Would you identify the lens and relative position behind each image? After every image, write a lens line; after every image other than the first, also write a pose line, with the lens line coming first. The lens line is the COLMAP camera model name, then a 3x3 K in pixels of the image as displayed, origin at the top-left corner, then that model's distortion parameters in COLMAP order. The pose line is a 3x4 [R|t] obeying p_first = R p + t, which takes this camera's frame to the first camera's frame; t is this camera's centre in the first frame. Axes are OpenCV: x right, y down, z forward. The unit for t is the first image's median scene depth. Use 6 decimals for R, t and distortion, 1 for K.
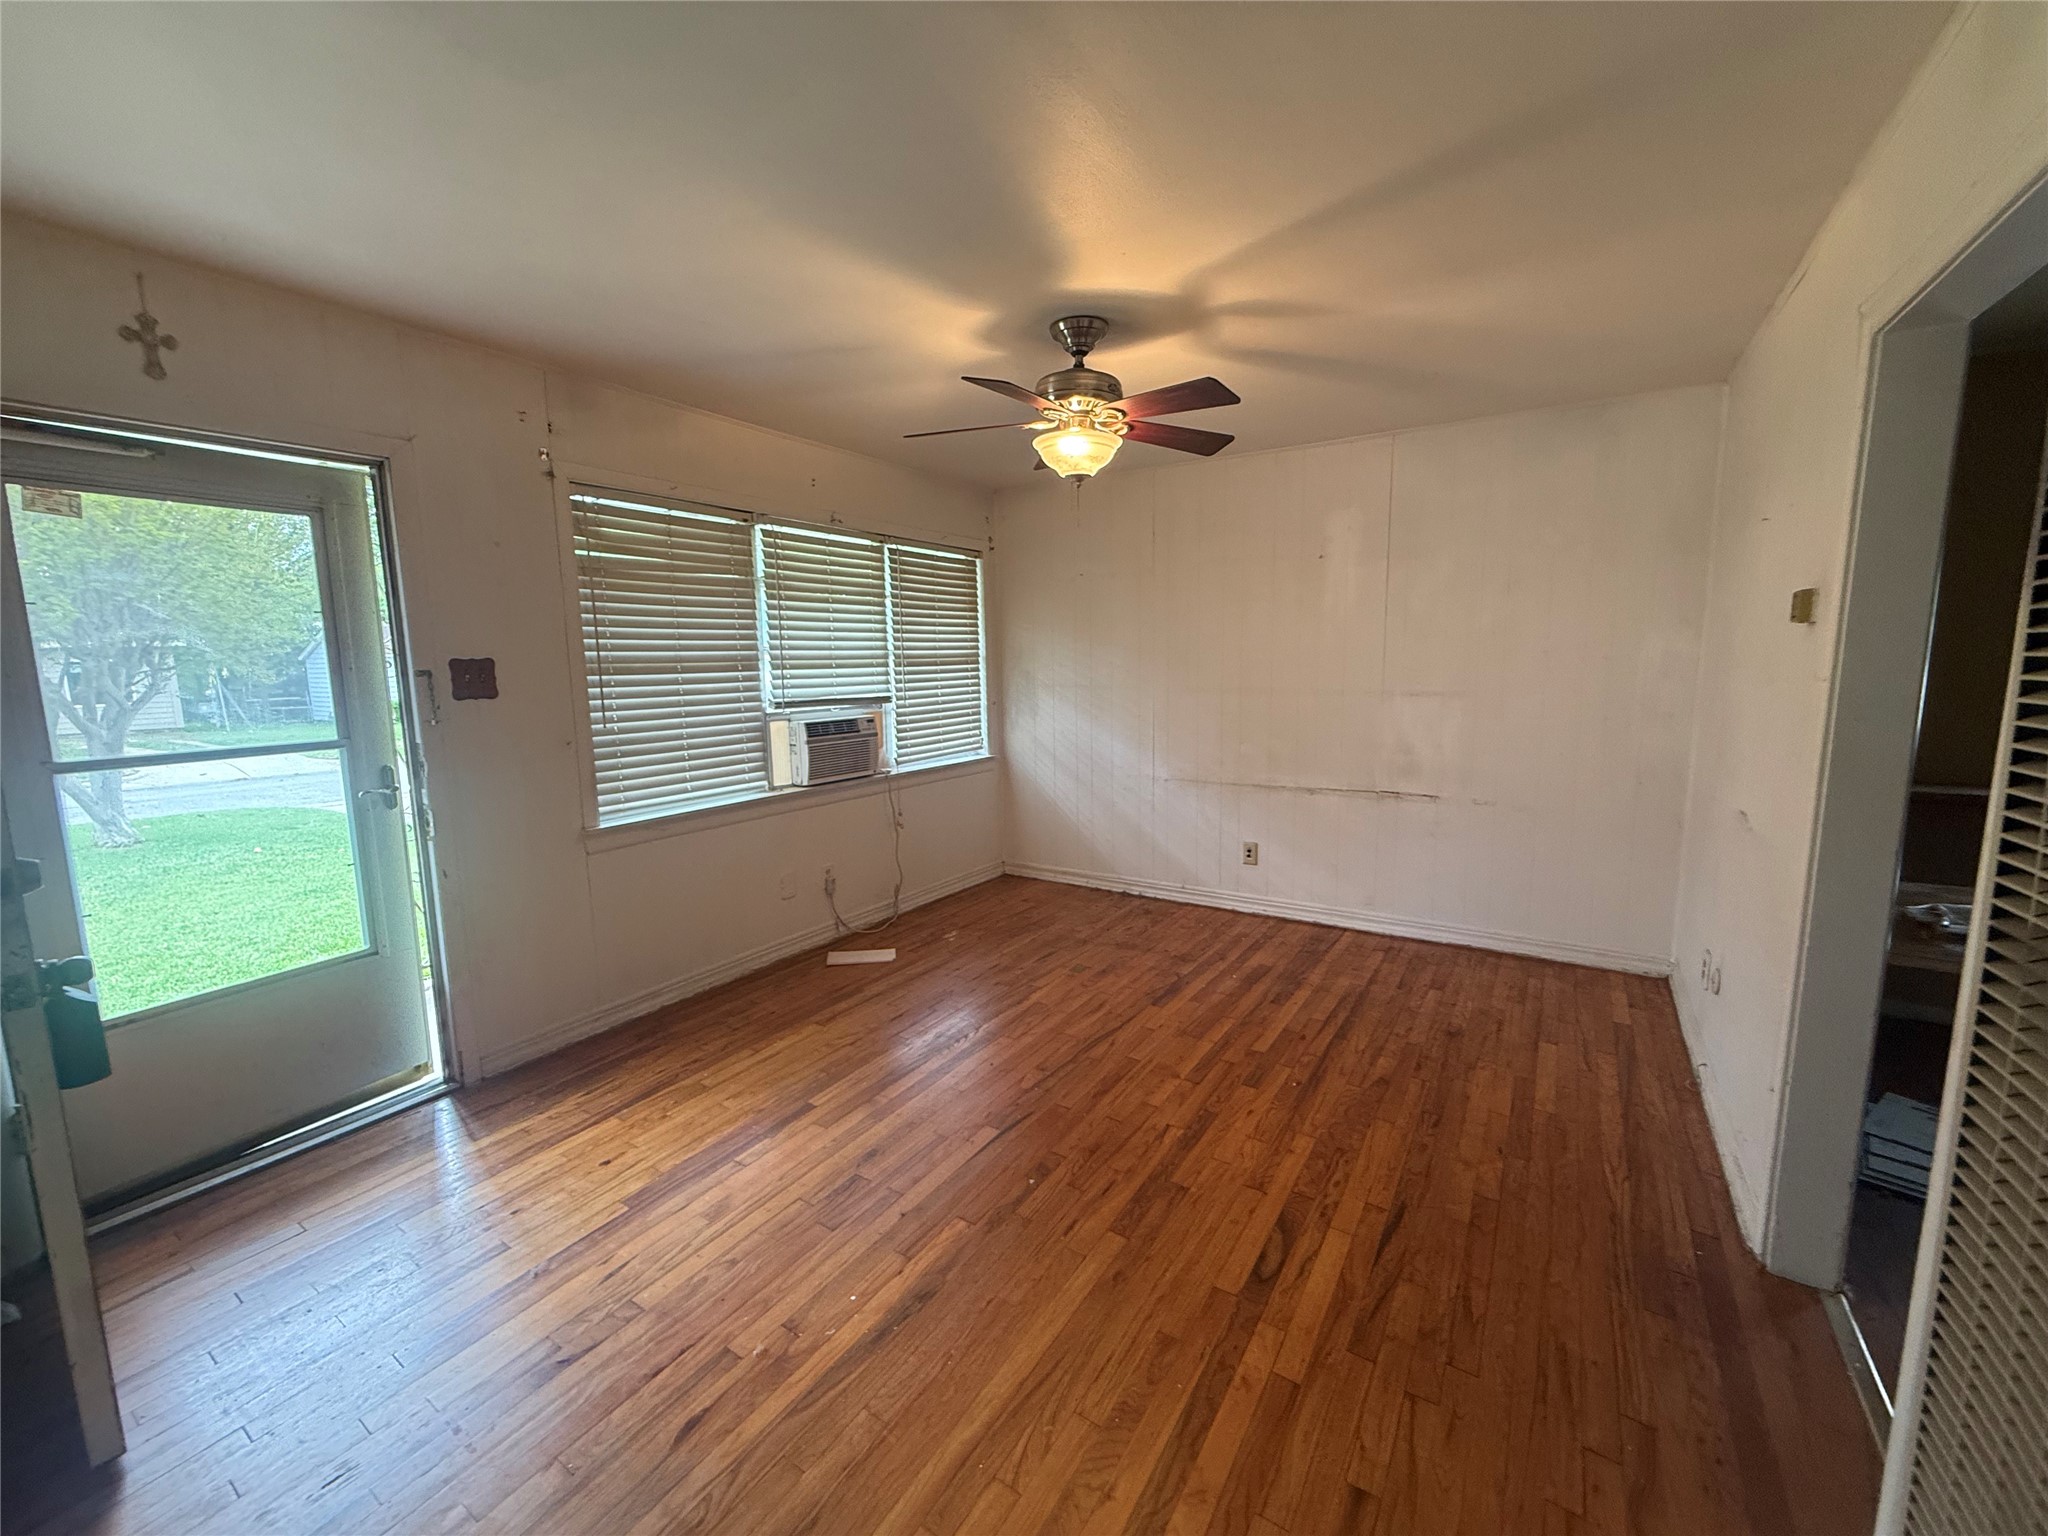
lens RADIAL K [[818.3, 0, 1020.8], [0, 818.3, 766.0], [0, 0, 1]] dist [0.002212, -0.000257]
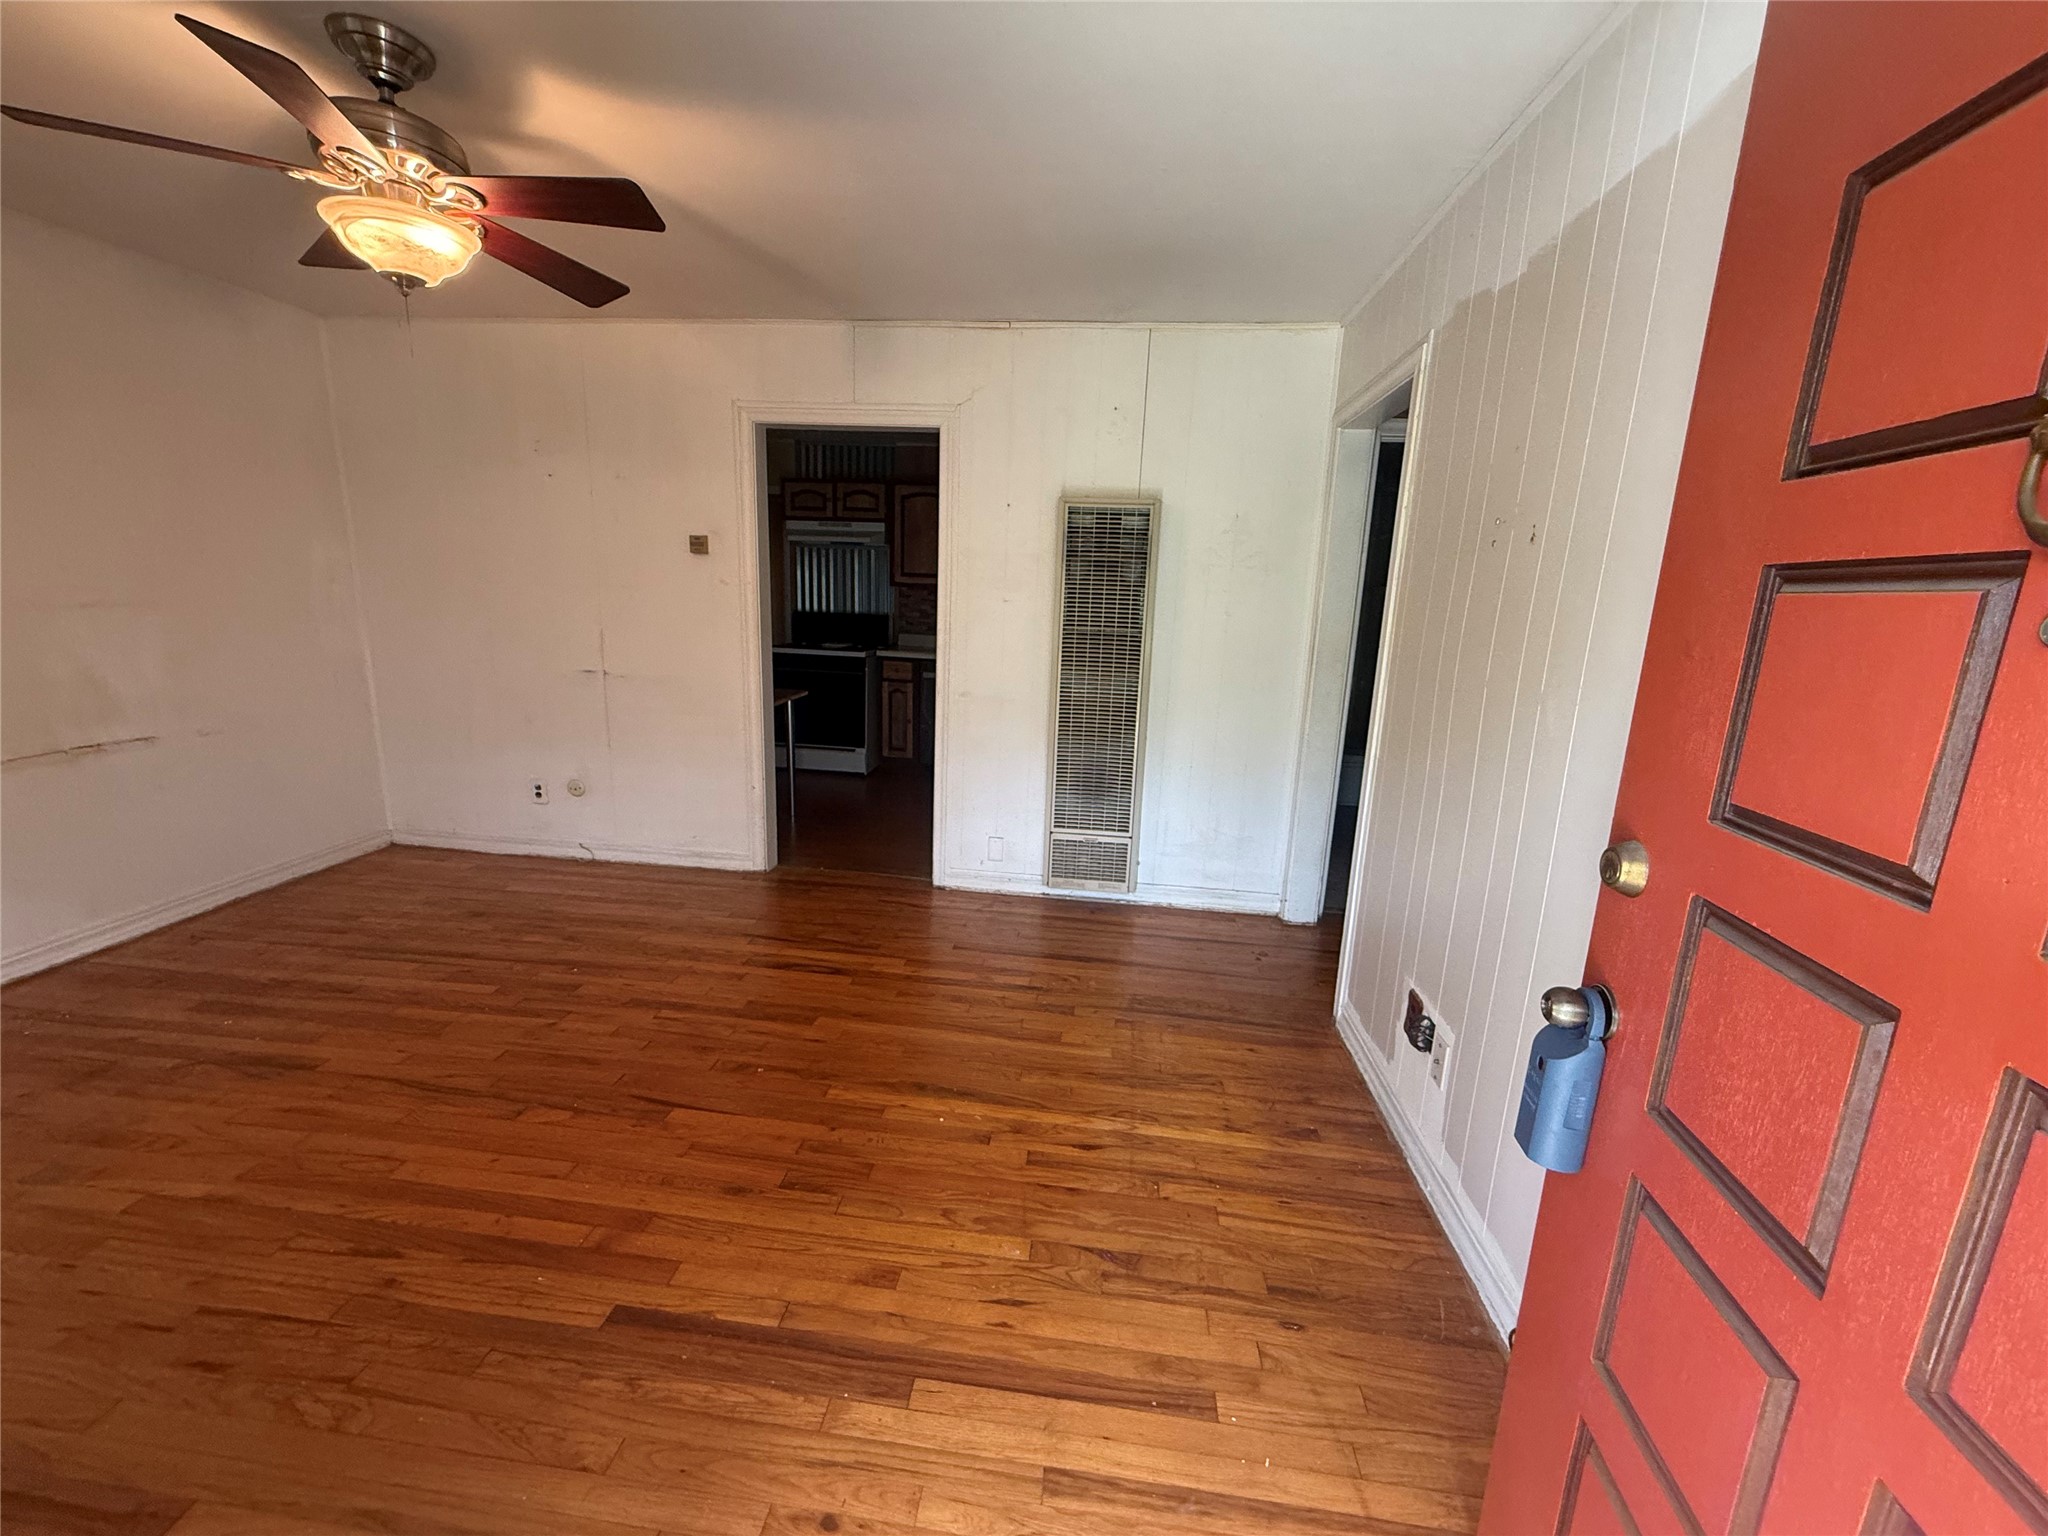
lens RADIAL K [[816.9, 0, 1017.5], [0, 816.9, 766.9], [0, 0, 1]] dist [-0.000377, -0.000094]
pose [[-0.453092, -0.191445, 0.870665, -0.843413], [0.096309, 0.960440, 0.261304, -0.091876], [-0.886246, 0.202247, -0.416730, 0.927566]]
